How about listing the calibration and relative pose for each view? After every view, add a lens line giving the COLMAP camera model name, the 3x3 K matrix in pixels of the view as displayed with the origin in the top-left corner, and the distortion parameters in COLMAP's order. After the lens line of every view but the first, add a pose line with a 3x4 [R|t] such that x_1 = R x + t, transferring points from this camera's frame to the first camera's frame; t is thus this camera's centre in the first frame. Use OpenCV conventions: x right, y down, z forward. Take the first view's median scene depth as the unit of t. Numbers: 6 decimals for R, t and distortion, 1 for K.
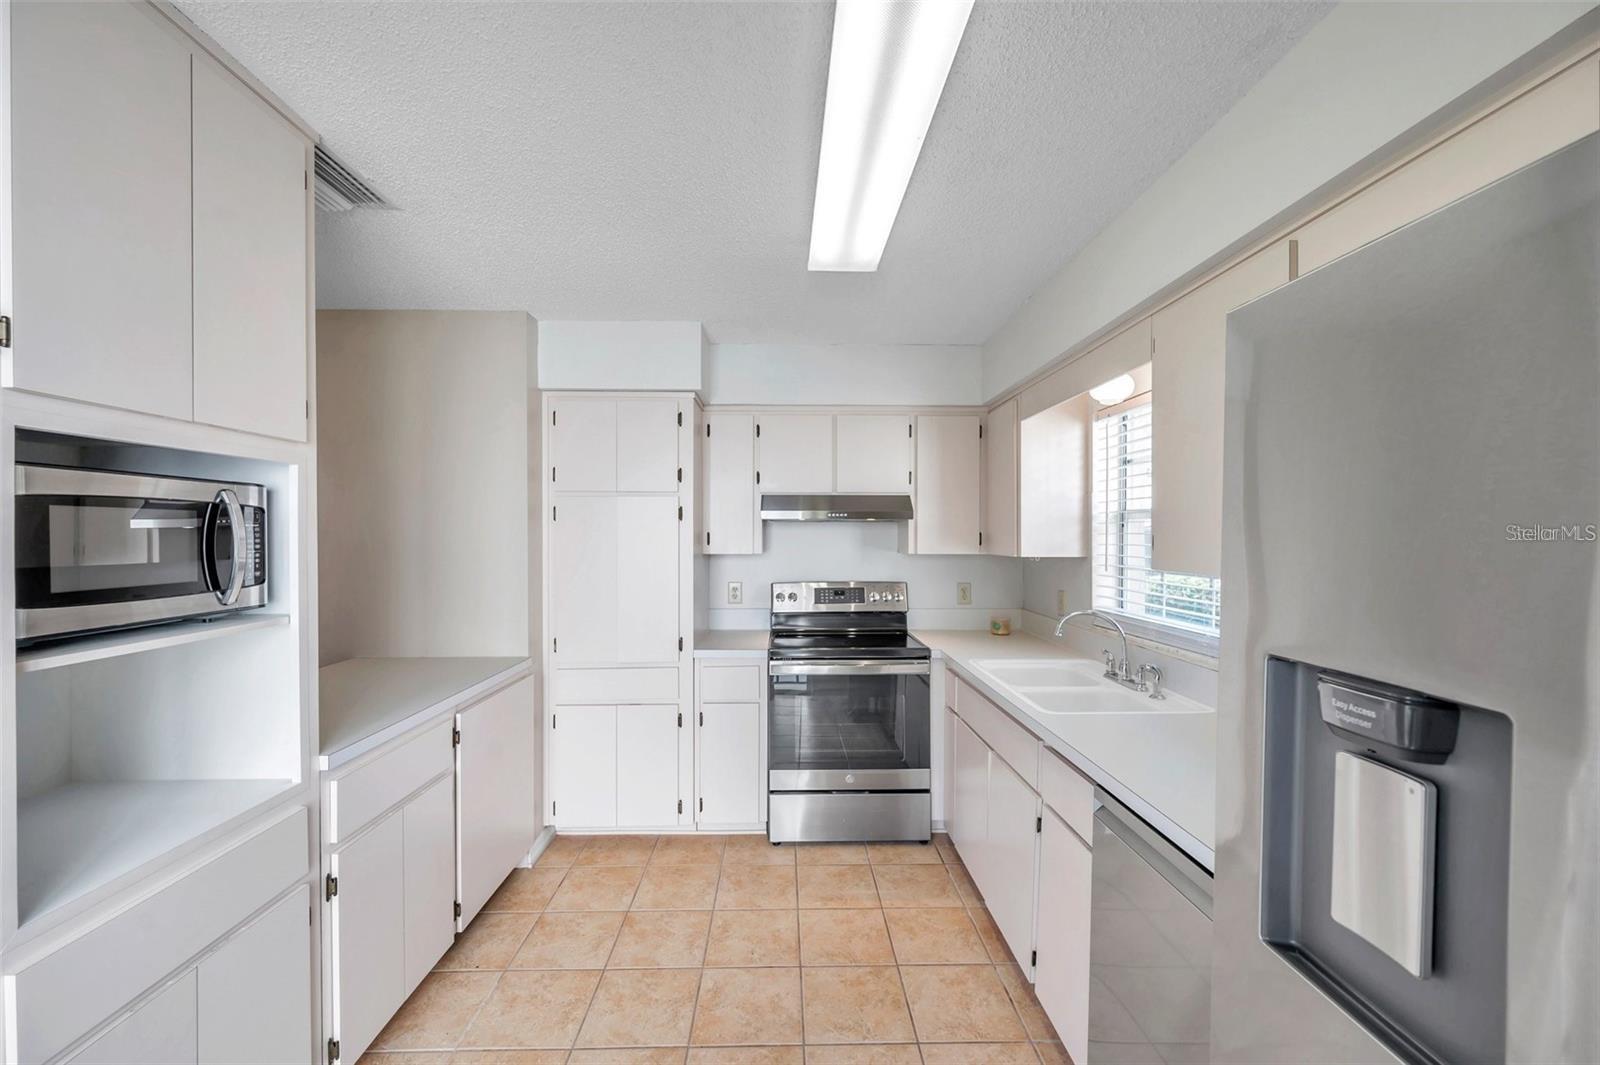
lens RADIAL K [[632.6, 0, 796.7], [0, 632.6, 534.7], [0, 0, 1]] dist [-0.001469, -0.000233]
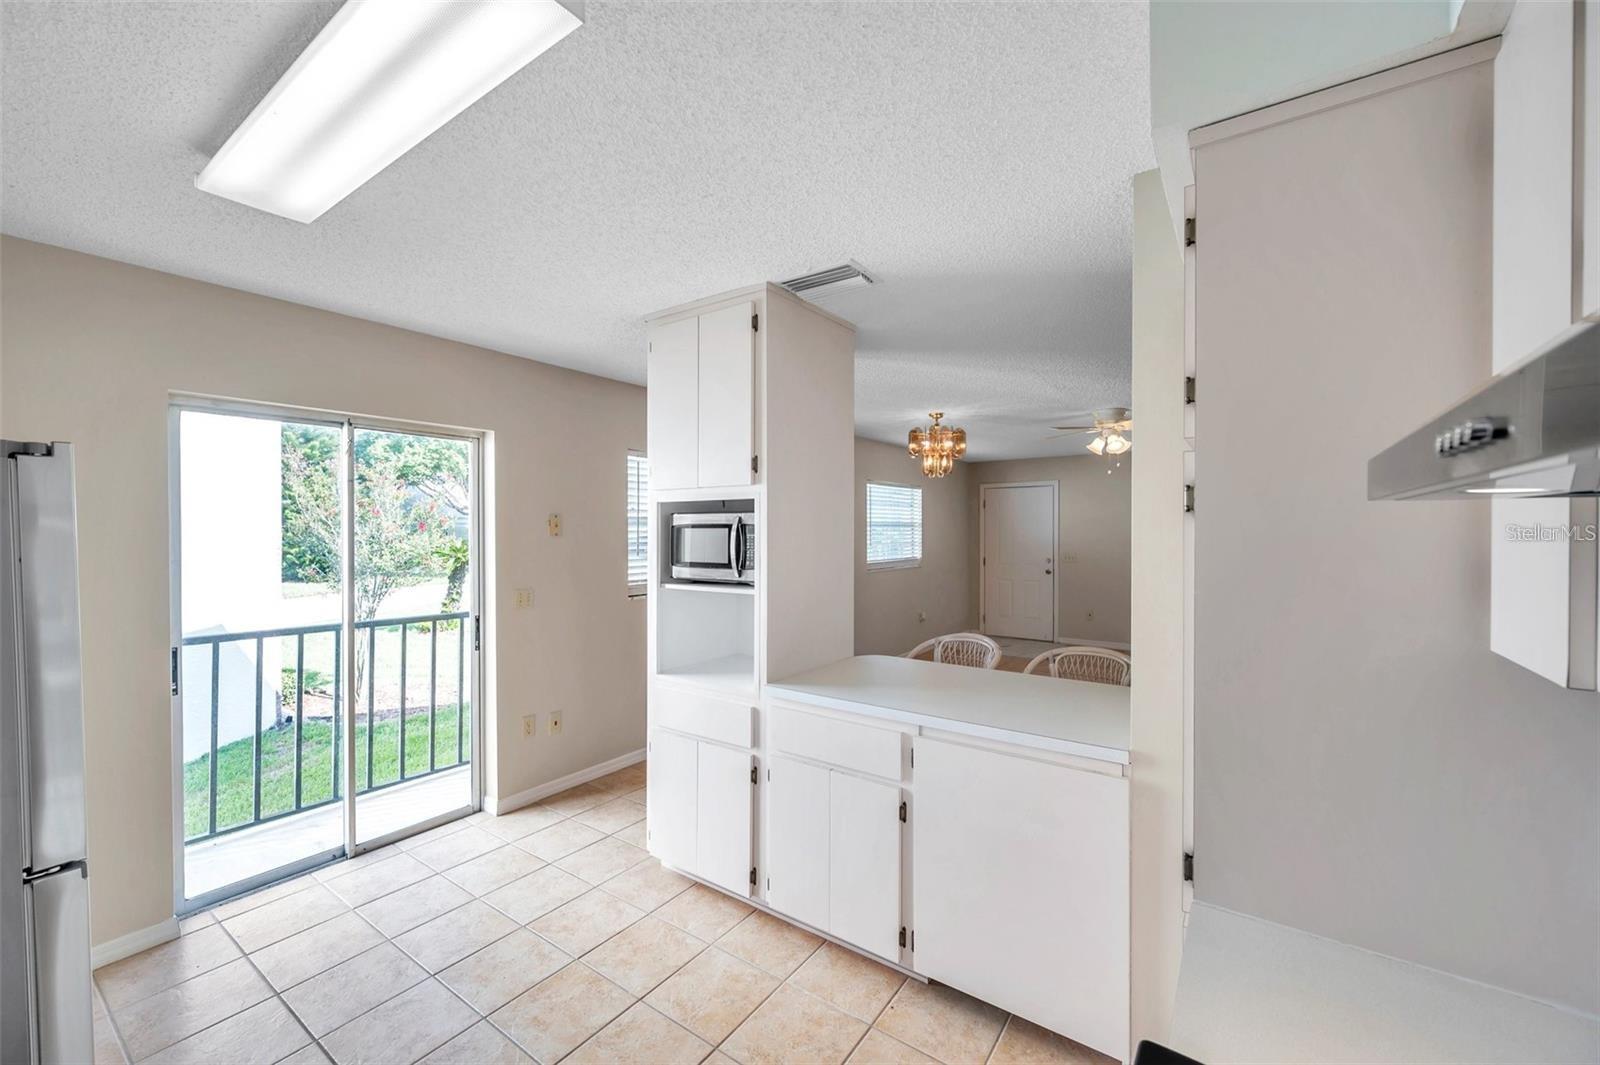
lens RADIAL K [[635.4, 0, 799.2], [0, 635.4, 535.0], [0, 0, 1]] dist [0.000364, 0.000032]
pose [[-0.595741, 0.008220, -0.803134, 0.250374], [-0.000544, 0.999943, 0.010638, -0.017830], [0.803176, 0.006775, -0.595703, 1.116916]]
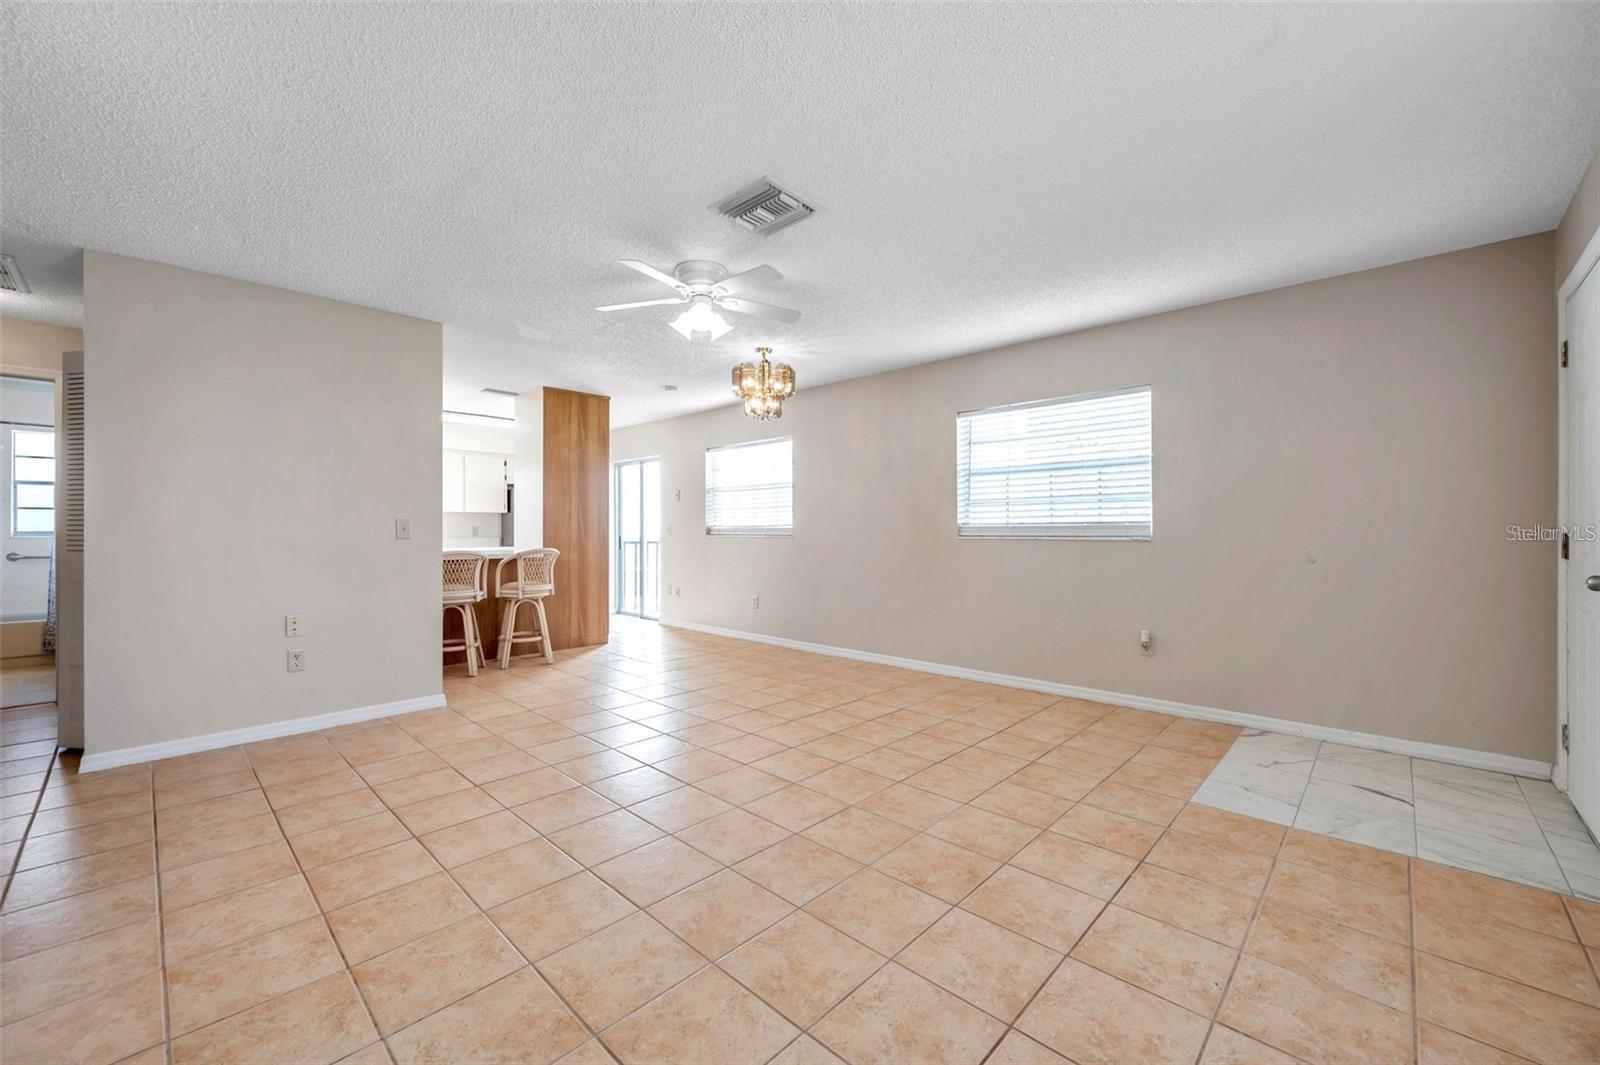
lens RADIAL K [[631.1, 0, 798.9], [0, 631.1, 530.0], [0, 0, 1]] dist [-0.001700, -0.000290]
pose [[-0.708856, 0.001364, 0.705352, -2.755238], [0.003366, 0.999993, 0.001449, 0.121516], [-0.705345, 0.003401, -0.708856, 1.449140]]
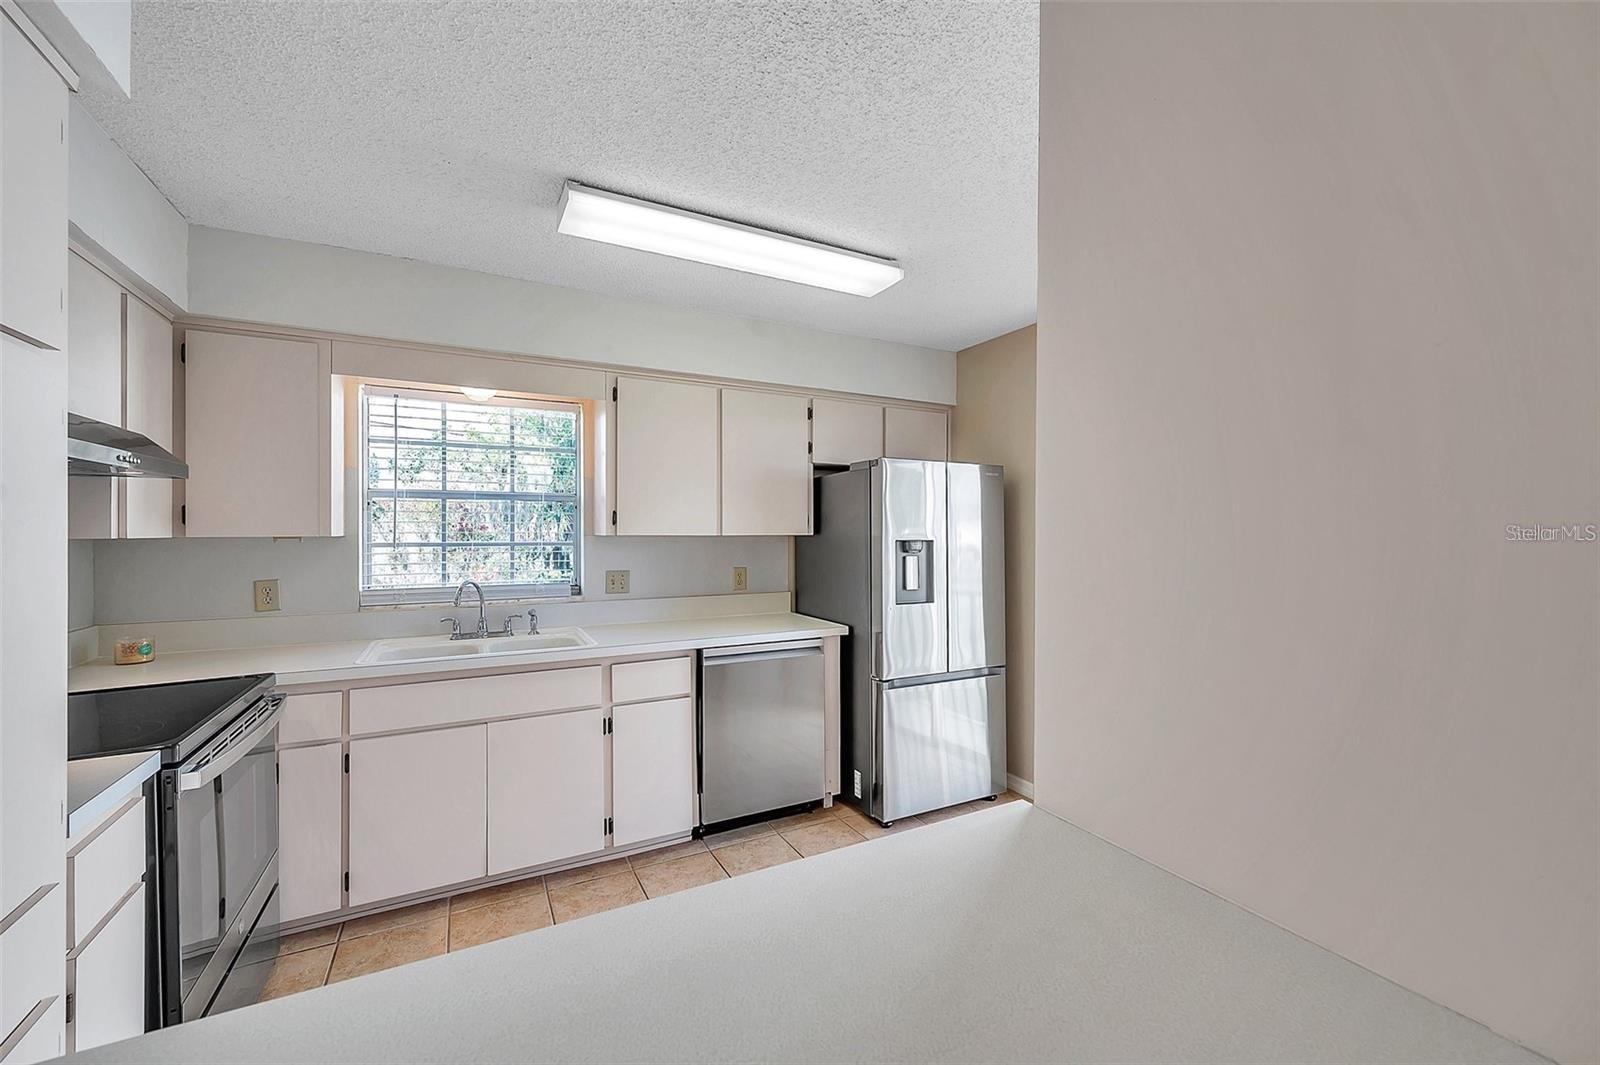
lens RADIAL K [[636.4, 0, 797.4], [0, 636.4, 529.7], [0, 0, 1]] dist [-0.000997, 0.000143]
pose [[-0.445924, -0.000777, 0.895071, -0.707411], [0.000707, 0.999999, 0.001220, 0.025908], [-0.895071, 0.001177, -0.445923, 0.864826]]
